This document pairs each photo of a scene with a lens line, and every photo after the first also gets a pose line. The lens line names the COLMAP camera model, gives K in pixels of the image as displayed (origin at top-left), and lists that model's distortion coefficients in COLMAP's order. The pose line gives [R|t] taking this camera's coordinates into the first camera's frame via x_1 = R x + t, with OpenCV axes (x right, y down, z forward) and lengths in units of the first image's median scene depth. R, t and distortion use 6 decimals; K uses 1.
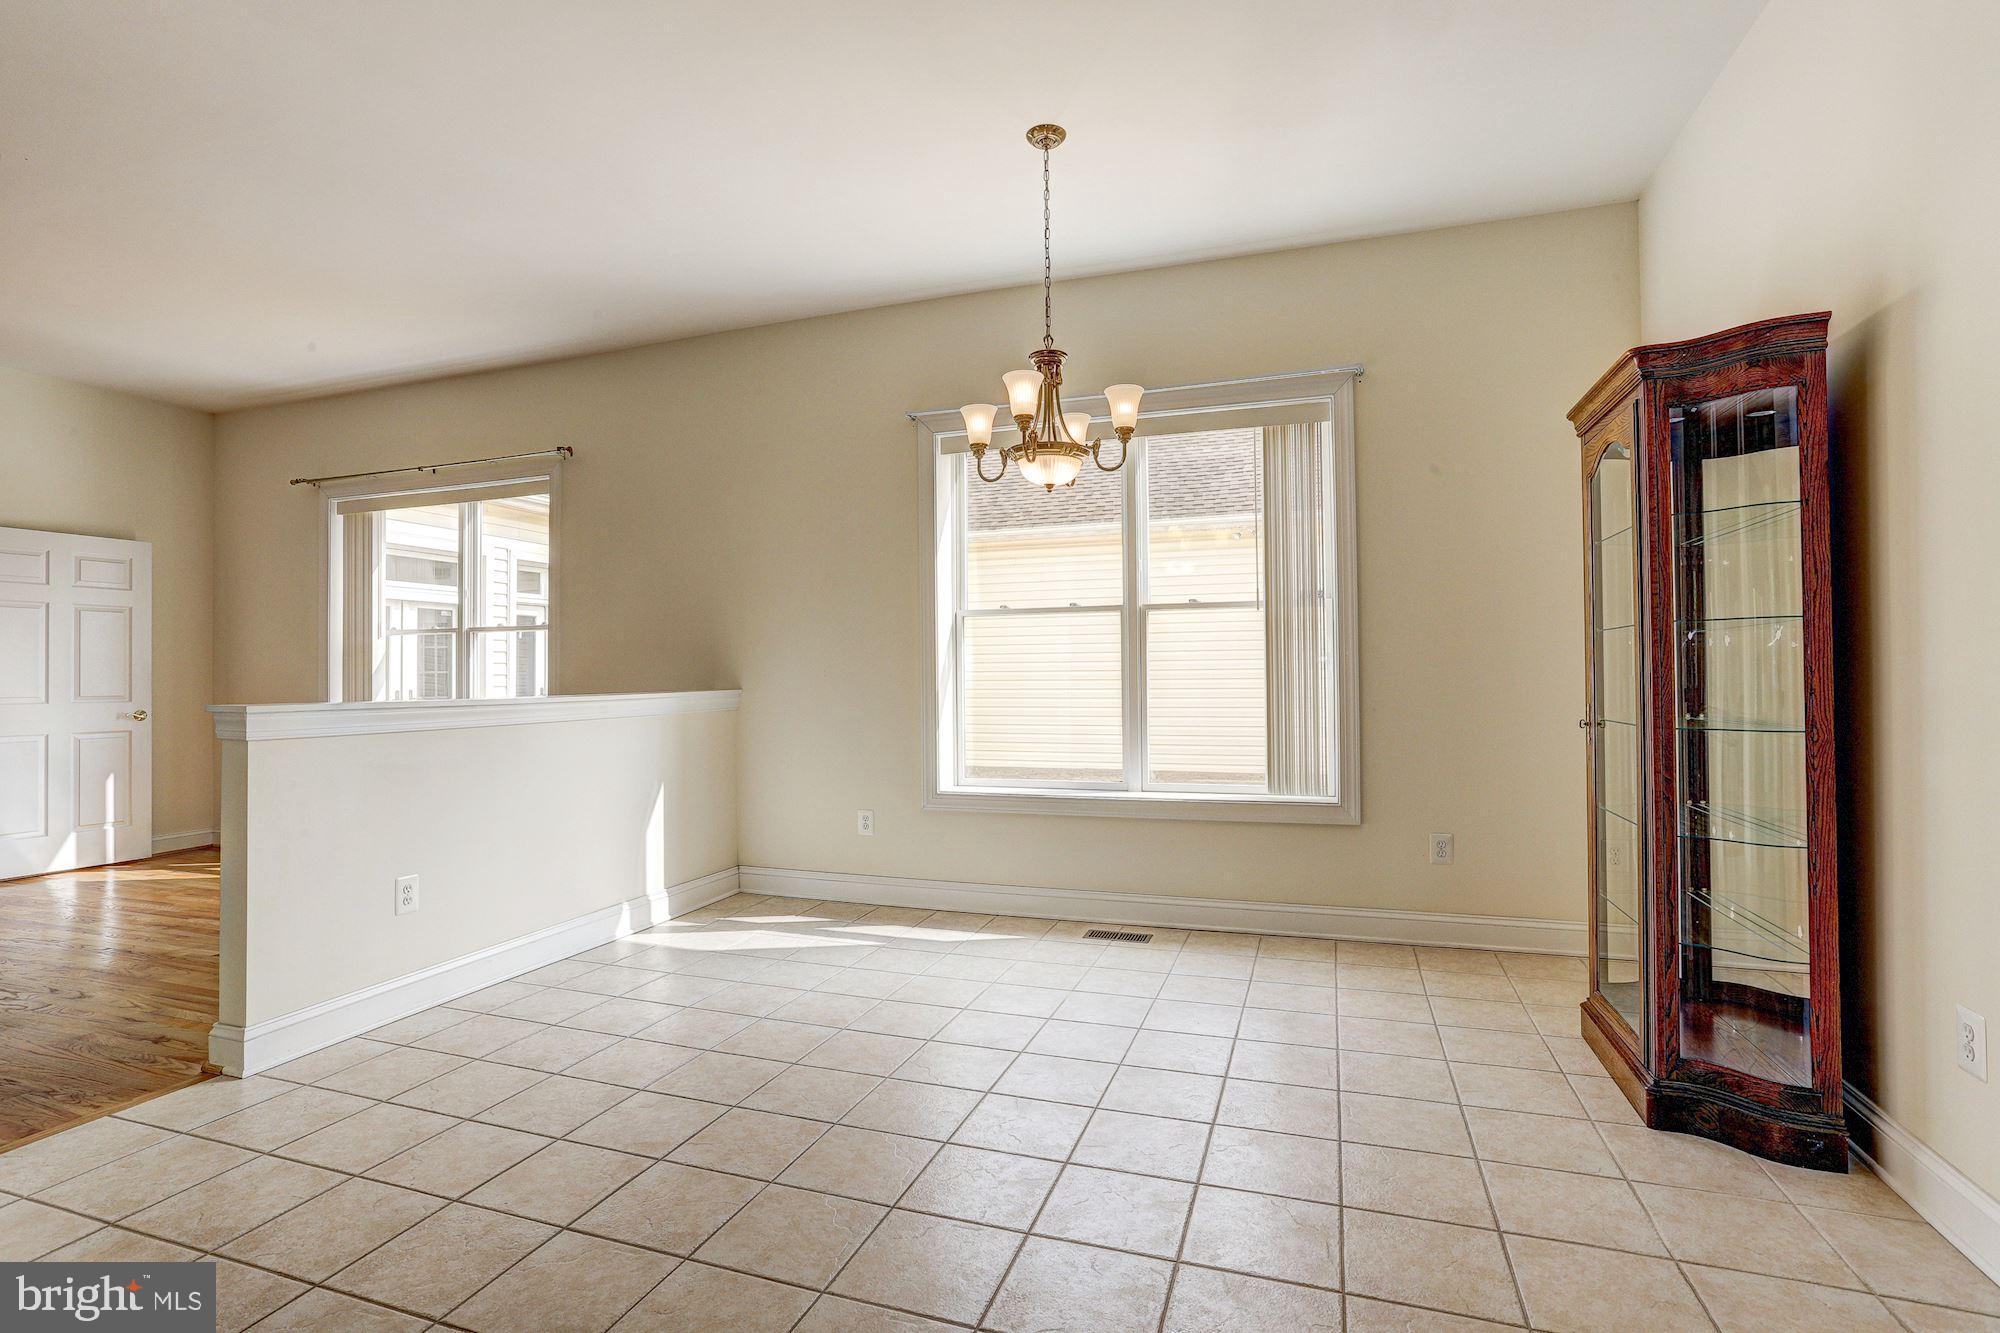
lens RADIAL K [[973.4, 0, 985.5], [0, 973.4, 665.3], [0, 0, 1]] dist [-0.056632, 0.036126]
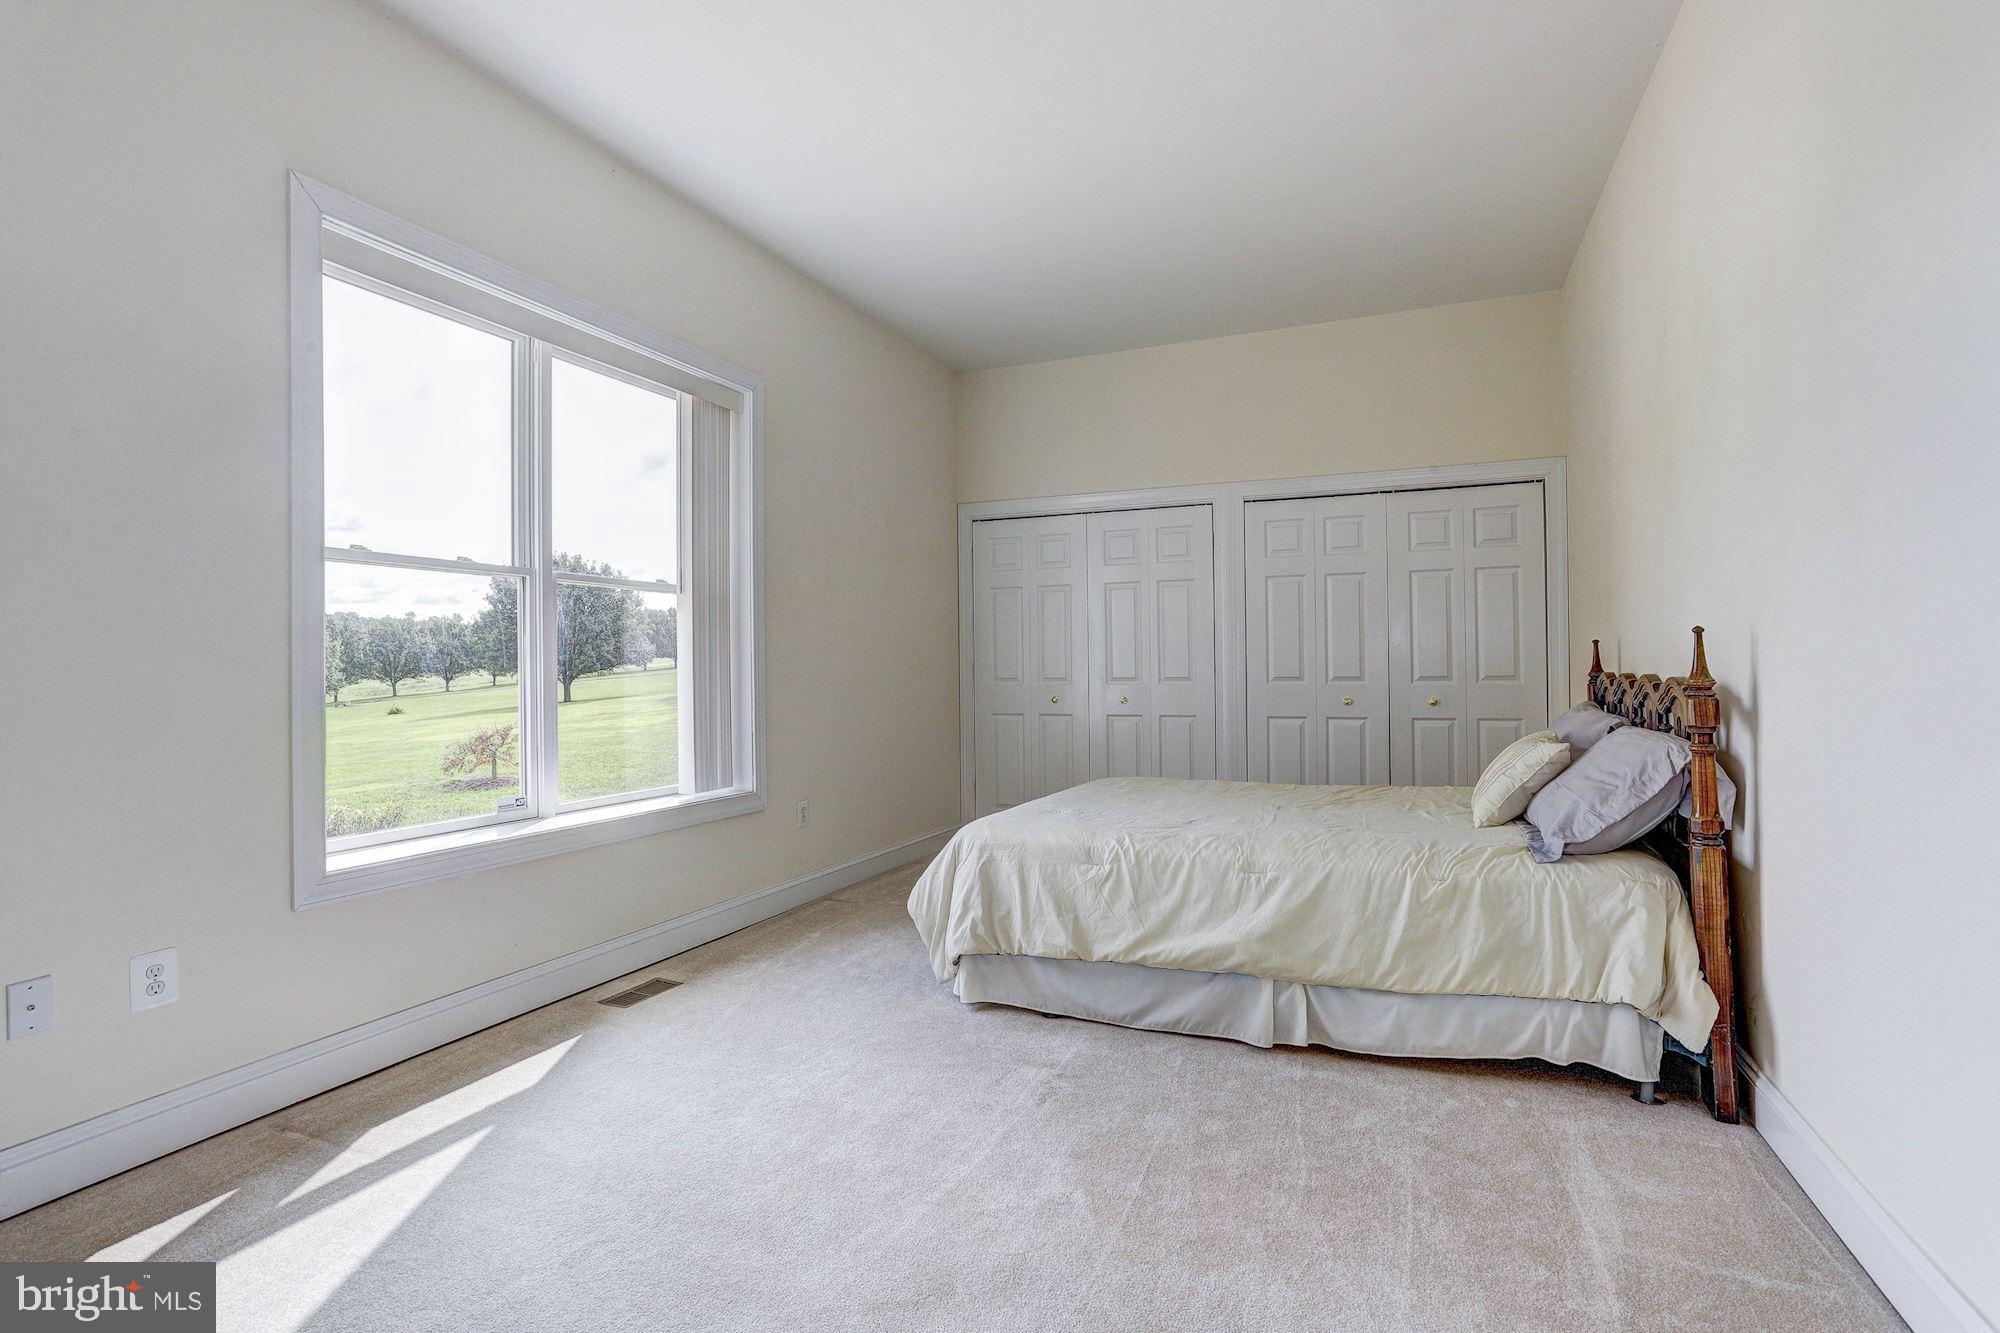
lens RADIAL K [[973.4, 0, 985.5], [0, 973.4, 665.3], [0, 0, 1]] dist [-0.056632, 0.036126]
pose [[0.064519, 0.011065, 0.997855, -0.626870], [-0.002739, 0.999937, -0.010911, 0.016643], [-0.997913, -0.002029, 0.064545, 0.645355]]
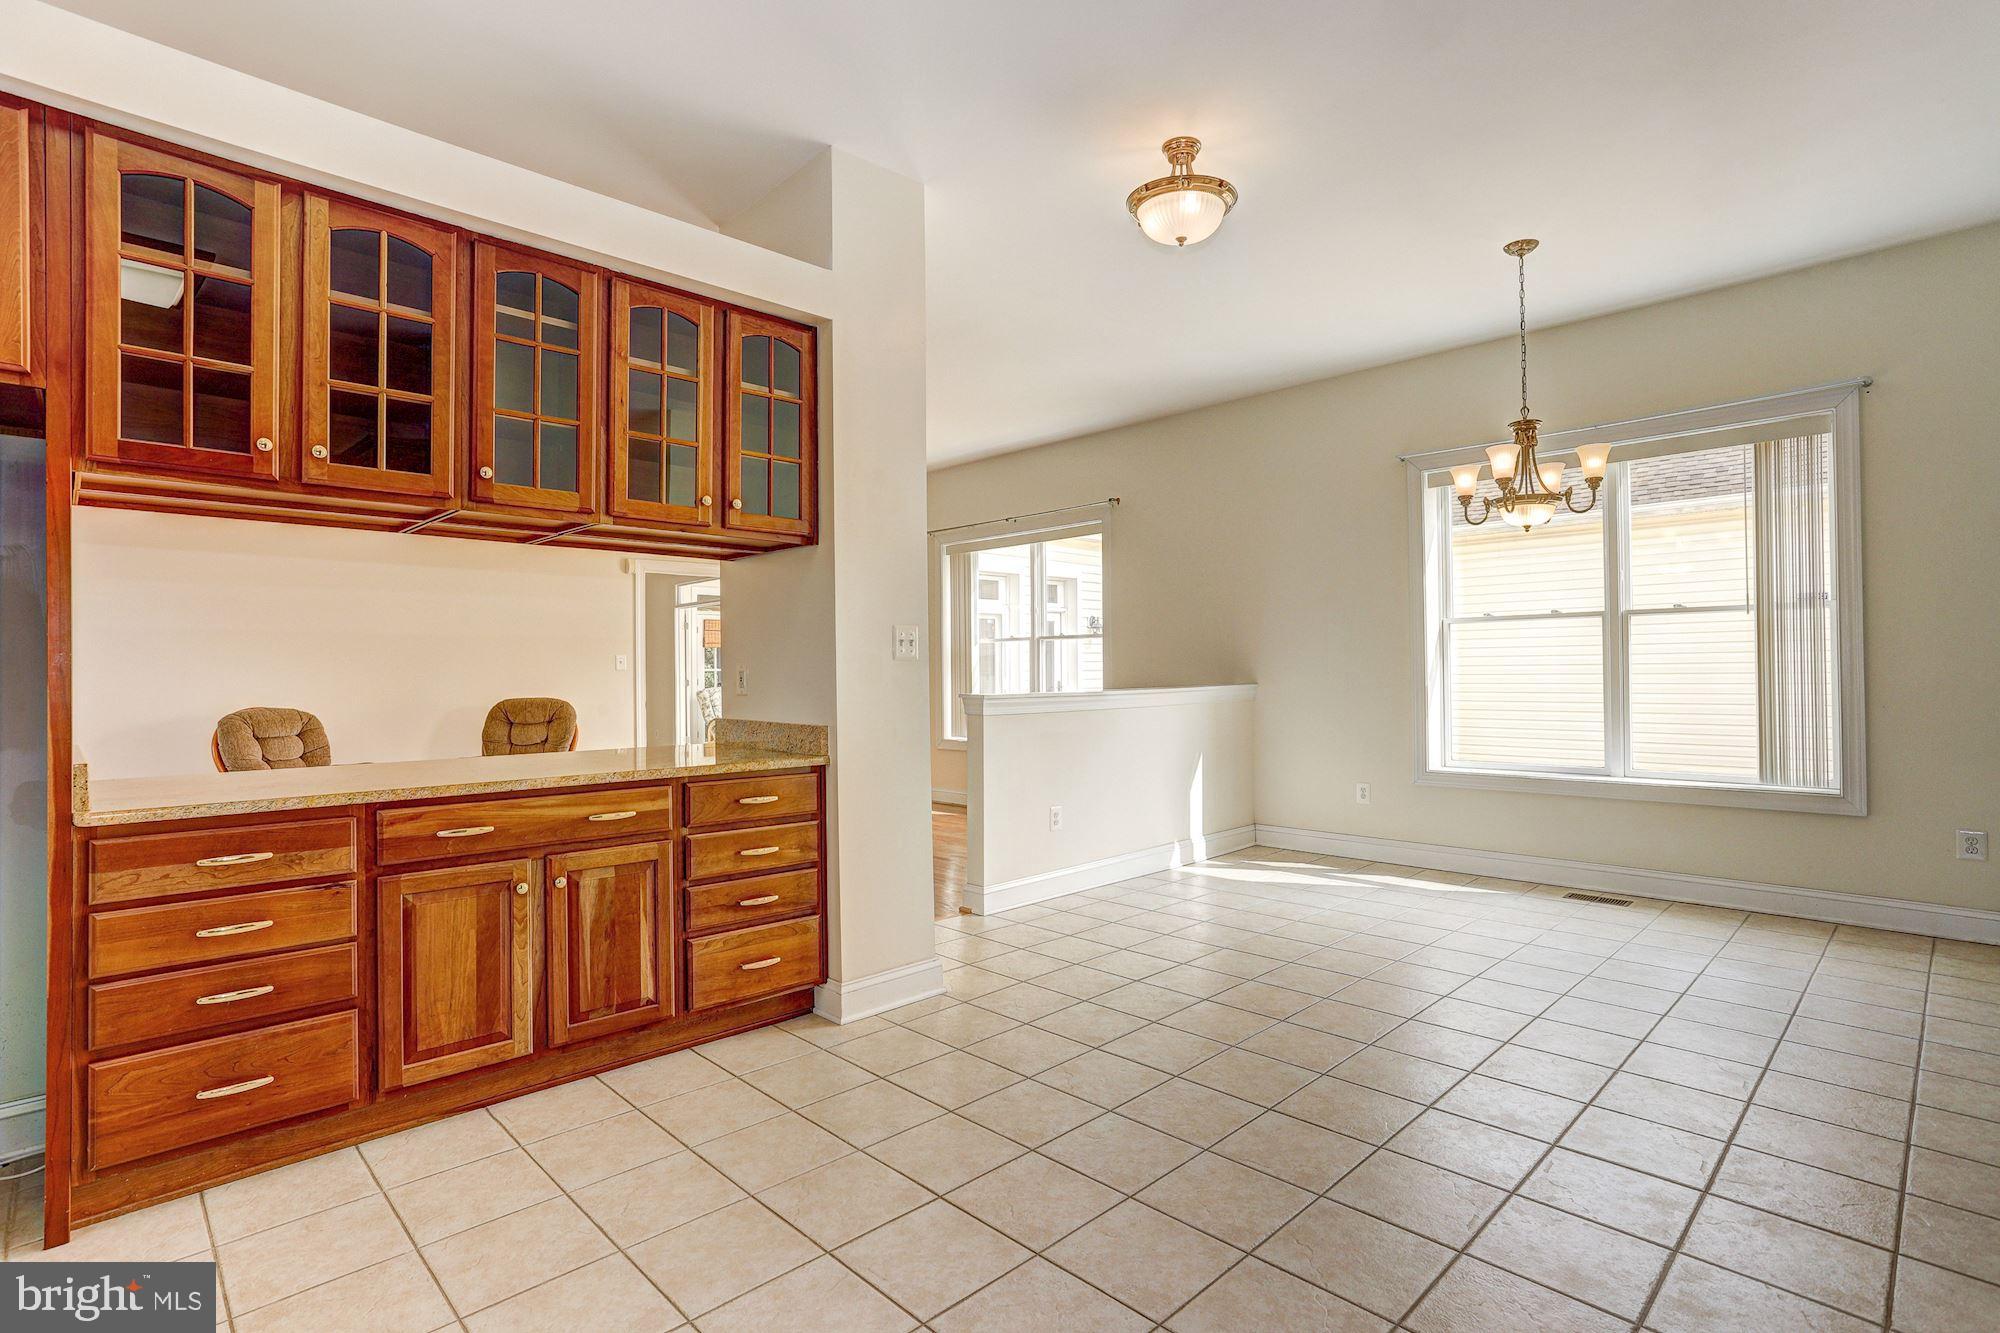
lens RADIAL K [[966.6, 0, 988.3], [0, 966.6, 665.6], [0, 0, 1]] dist [-0.057245, 0.035254]
pose [[0.895324, -0.003997, -0.445397, -0.008796], [0.007797, 0.999947, 0.006699, -0.012545], [0.445347, -0.009470, 0.895308, -0.329849]]
